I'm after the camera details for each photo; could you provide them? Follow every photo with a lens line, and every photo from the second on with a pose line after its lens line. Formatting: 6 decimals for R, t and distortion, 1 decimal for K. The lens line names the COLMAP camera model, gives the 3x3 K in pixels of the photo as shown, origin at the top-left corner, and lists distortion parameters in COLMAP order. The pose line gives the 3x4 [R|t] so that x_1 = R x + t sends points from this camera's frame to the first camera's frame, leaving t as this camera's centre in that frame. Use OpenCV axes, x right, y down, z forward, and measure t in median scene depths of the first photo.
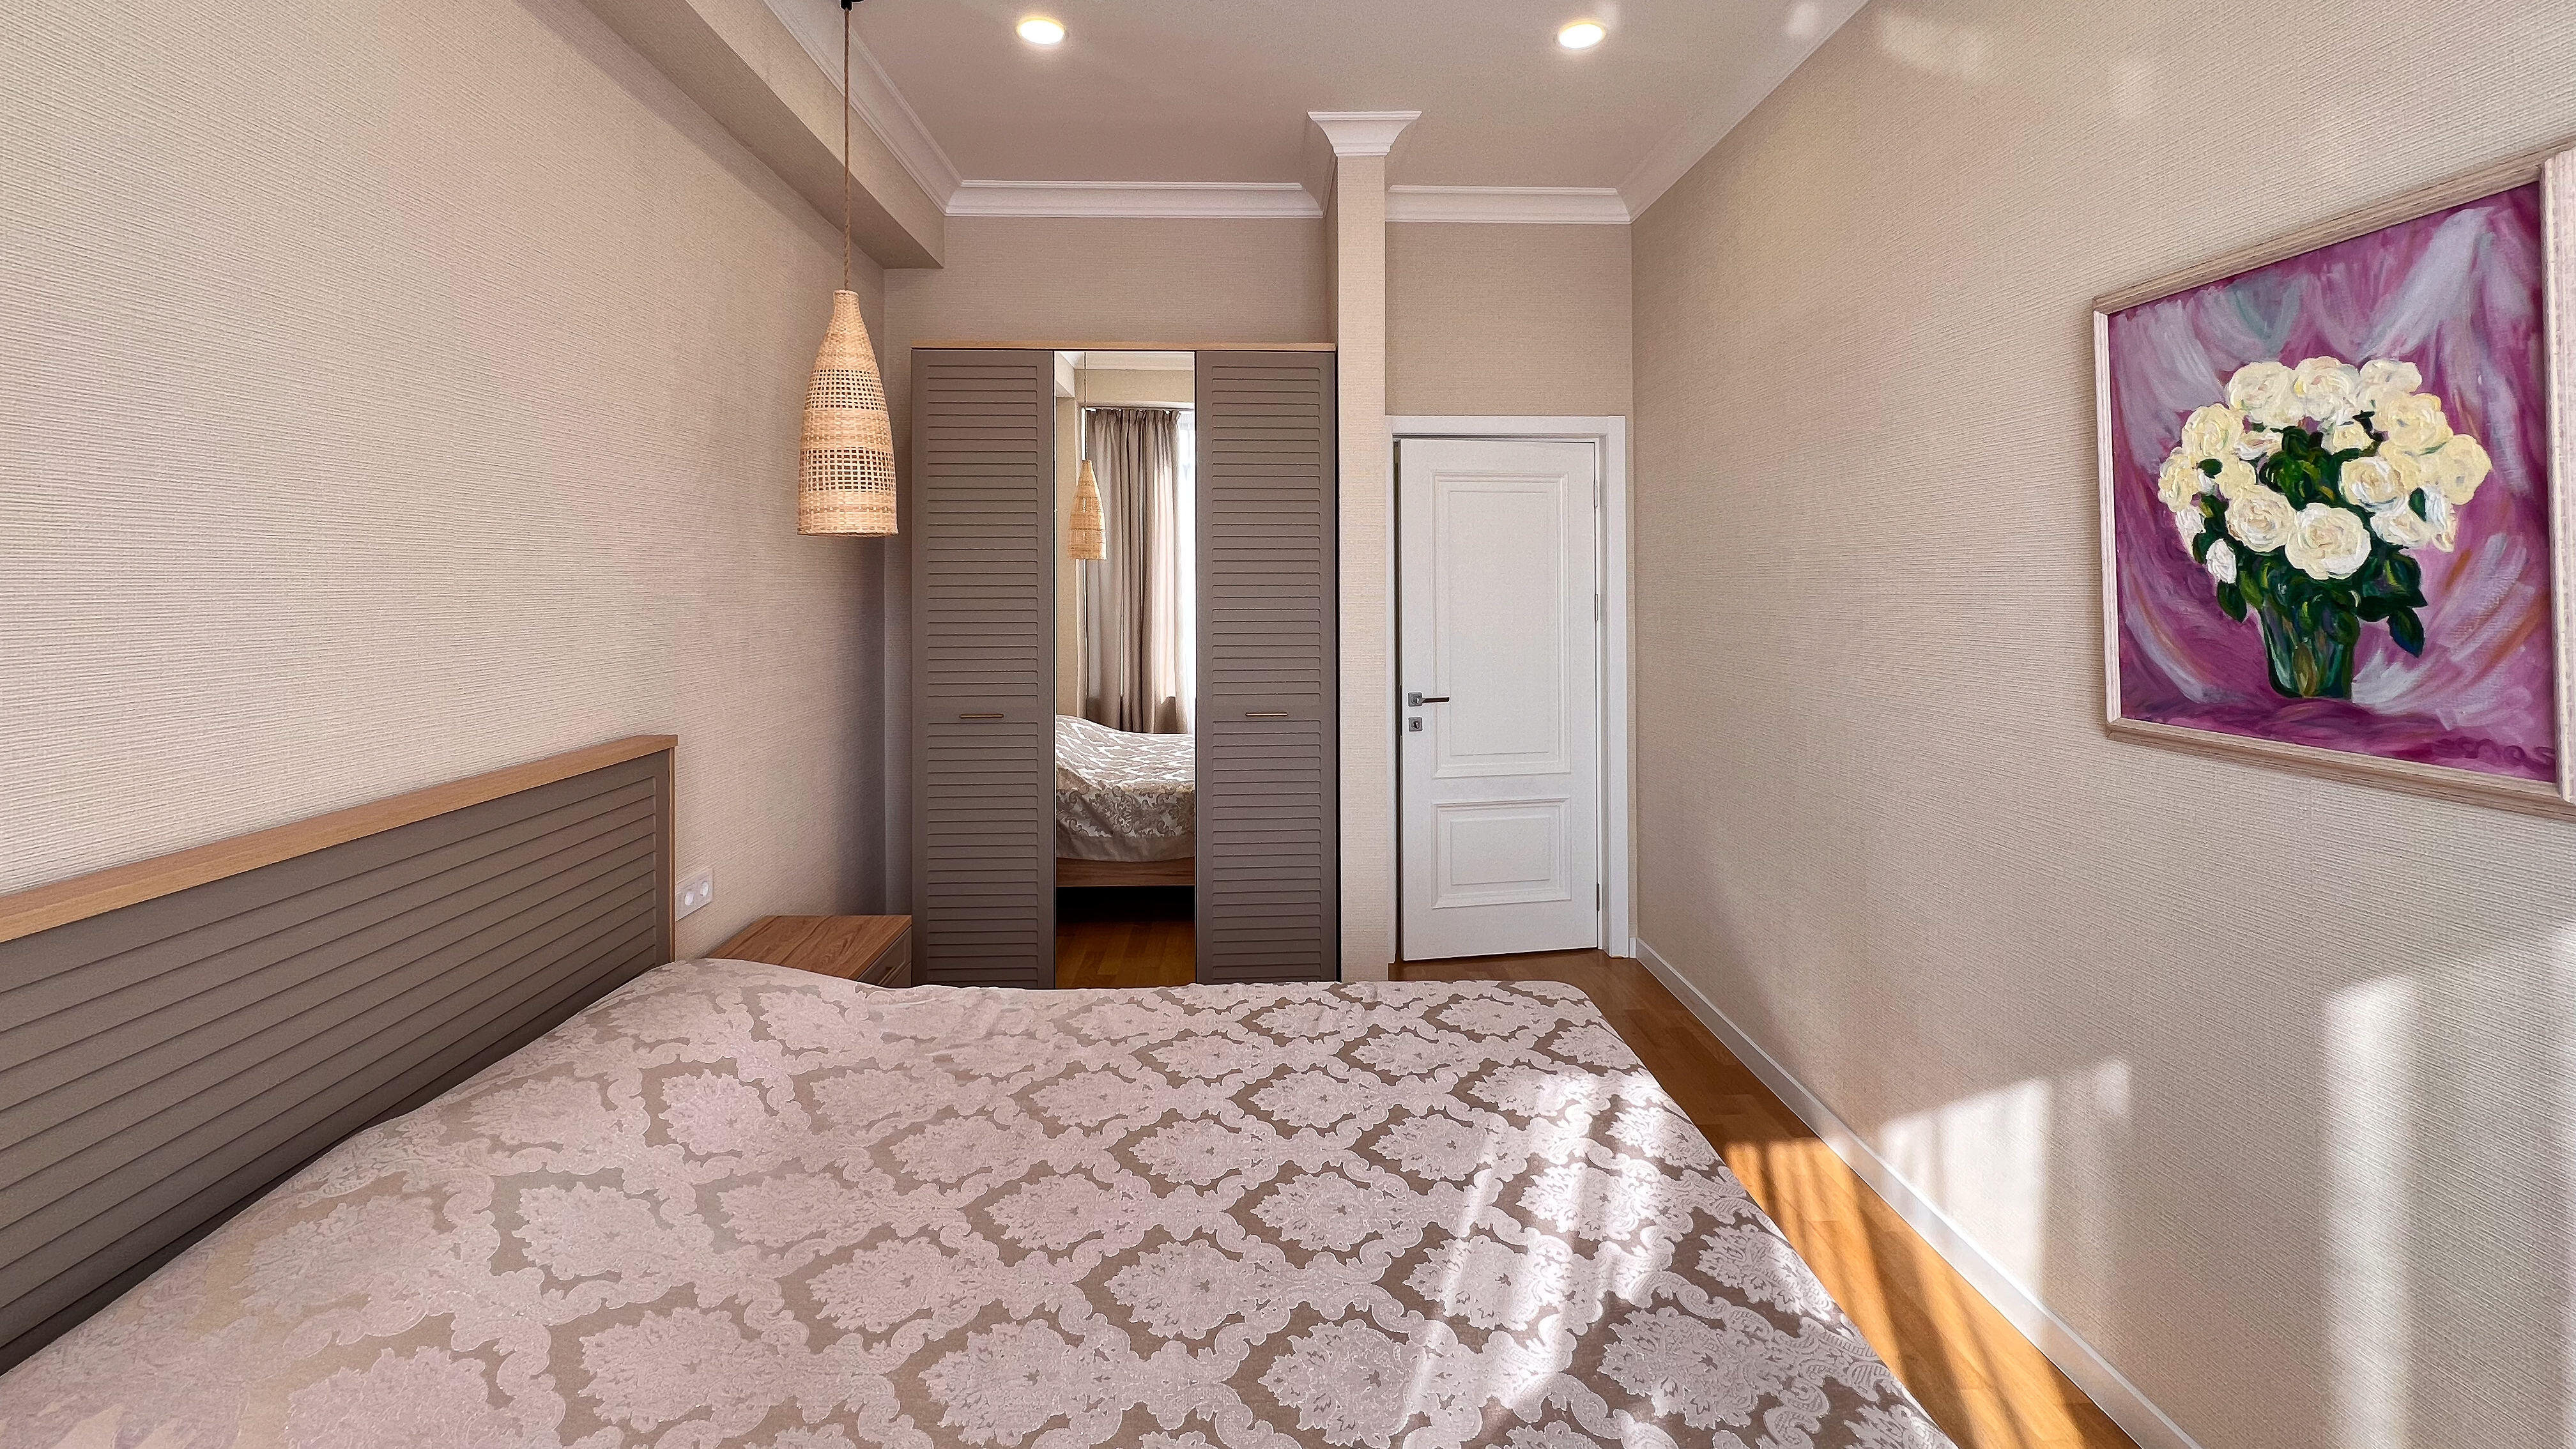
lens RADIAL K [[1049.5, 0, 1288.8], [0, 1049.5, 631.5], [0, 0, 1]] dist [-0.000502, 0.000010]
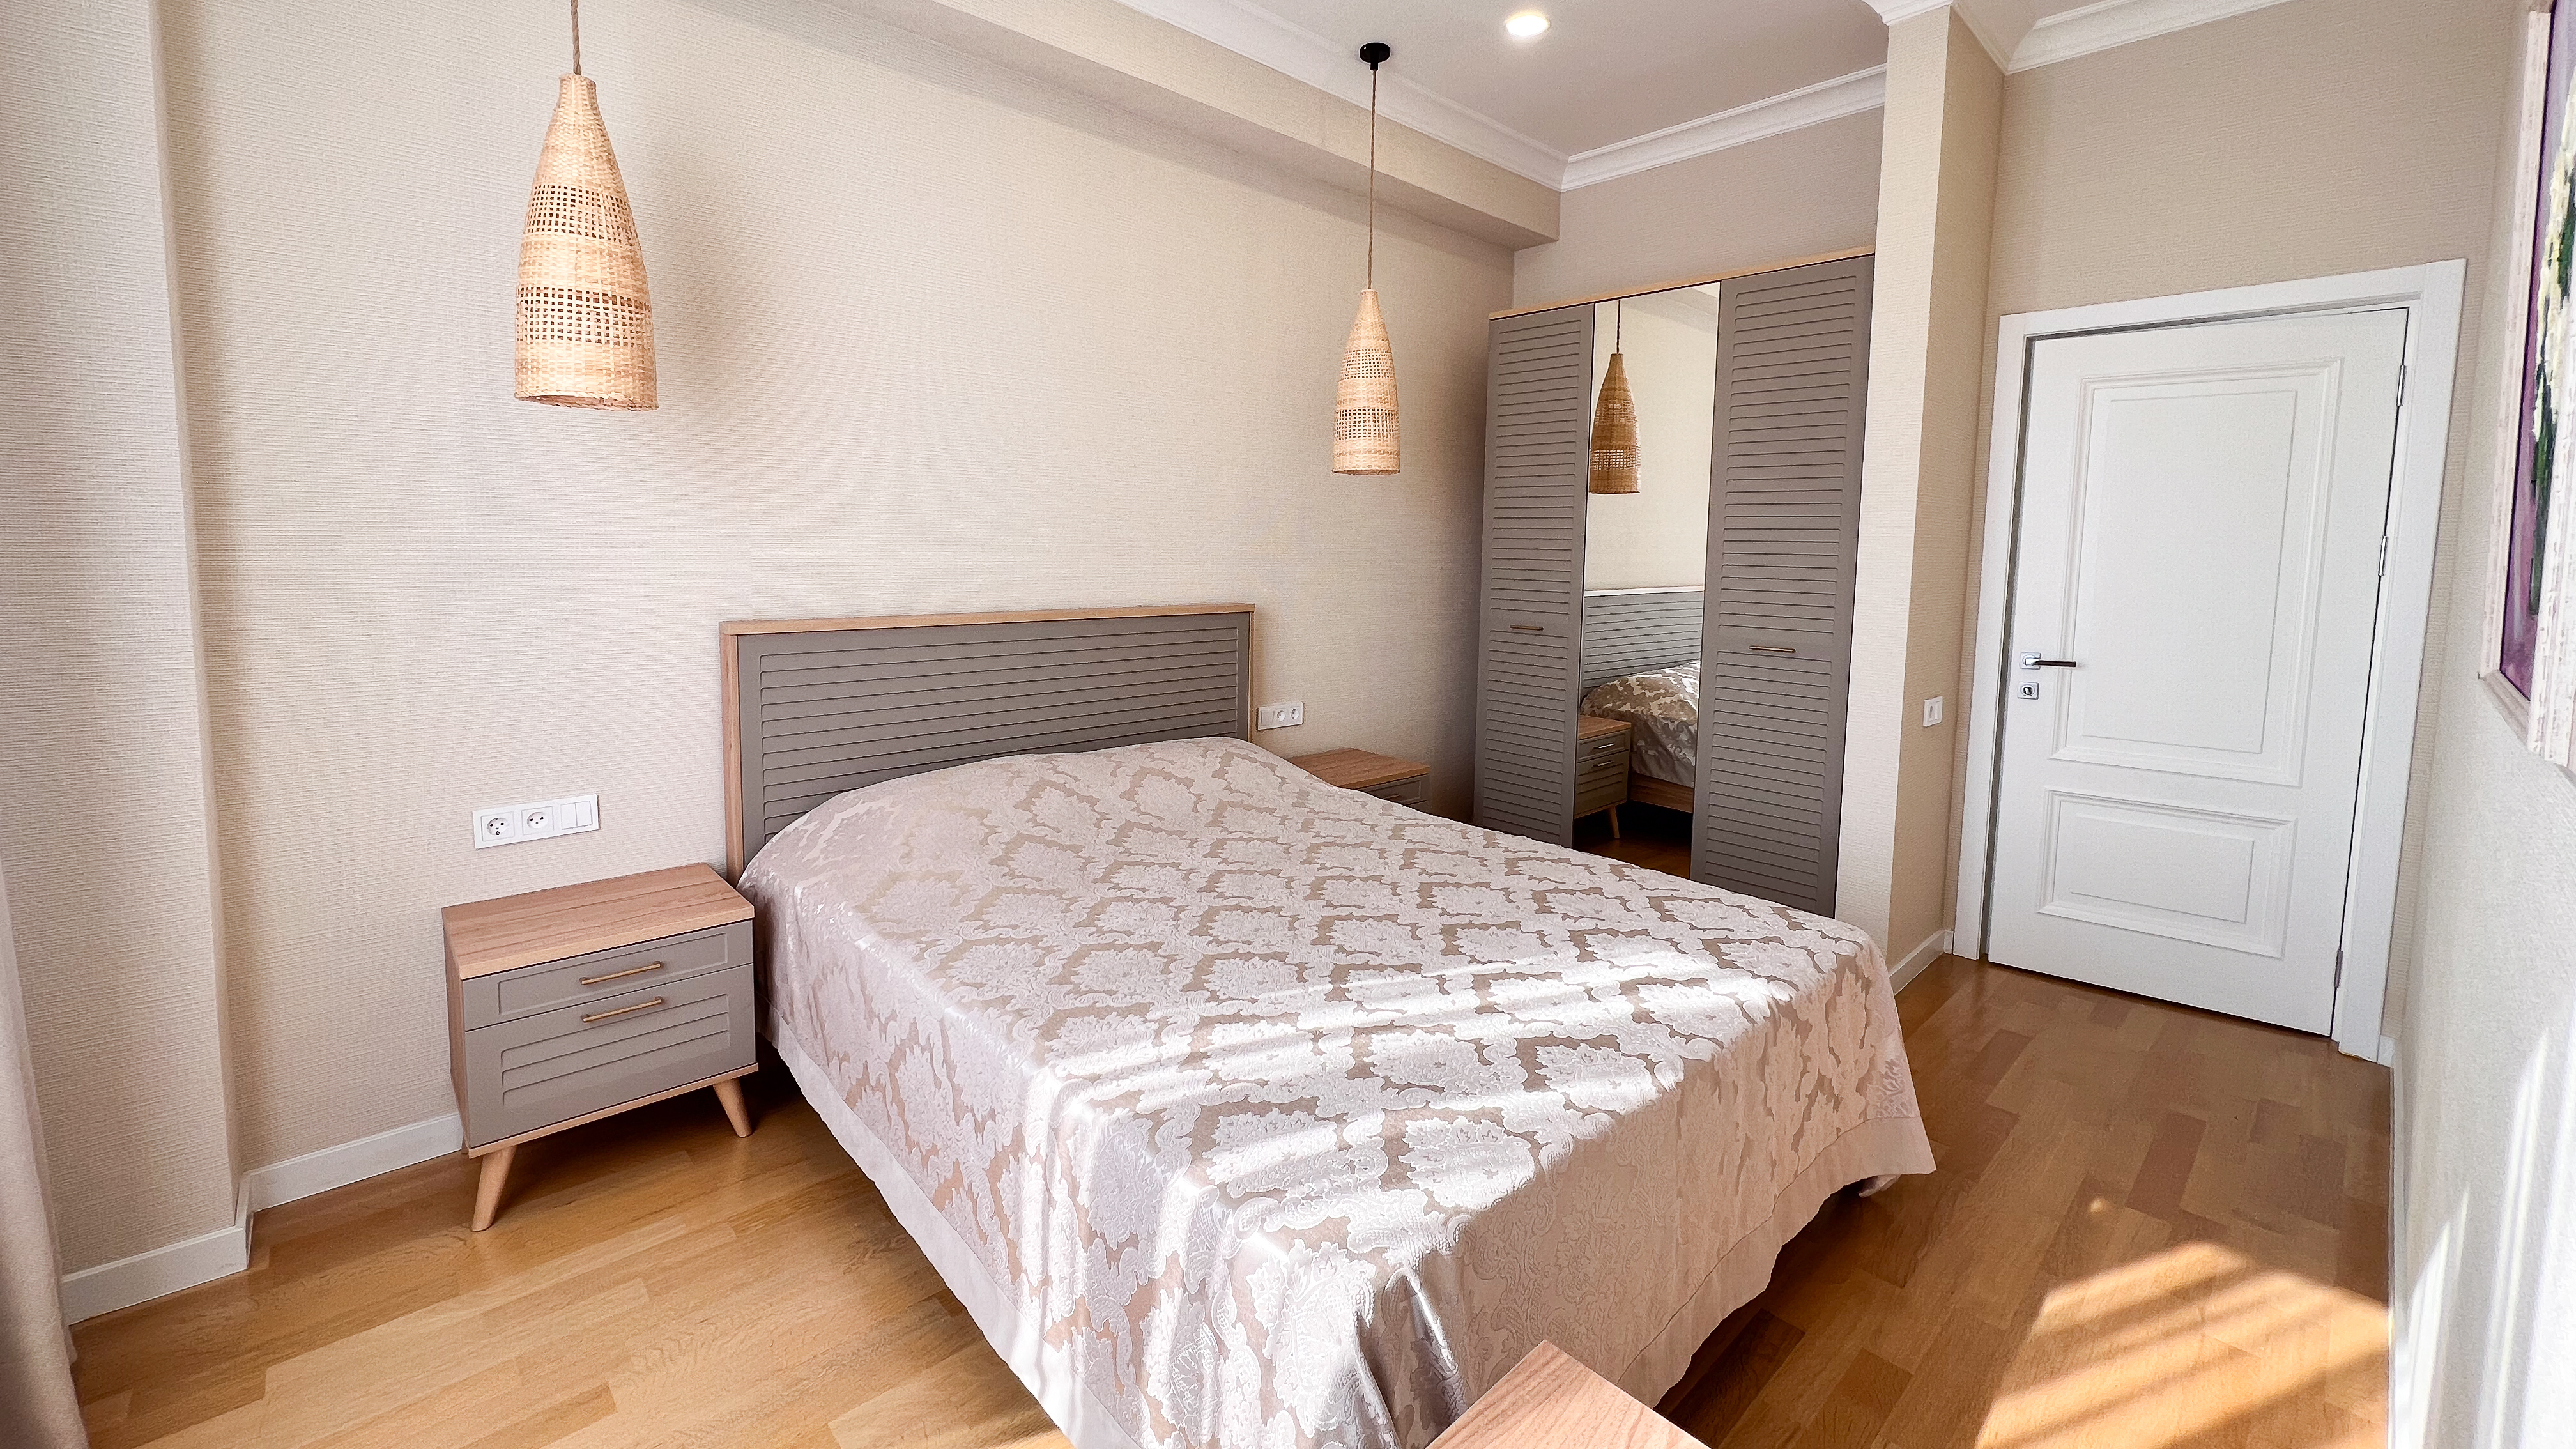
lens RADIAL K [[1029.8, 0, 1288.0], [0, 1029.8, 724.5], [0, 0, 1]] dist [0.000021, 0.000096]
pose [[0.652366, 0.144302, -0.744040, 0.734846], [-0.055006, 0.988133, 0.143413, 0.061203], [0.755905, -0.052631, 0.652562, 0.020691]]
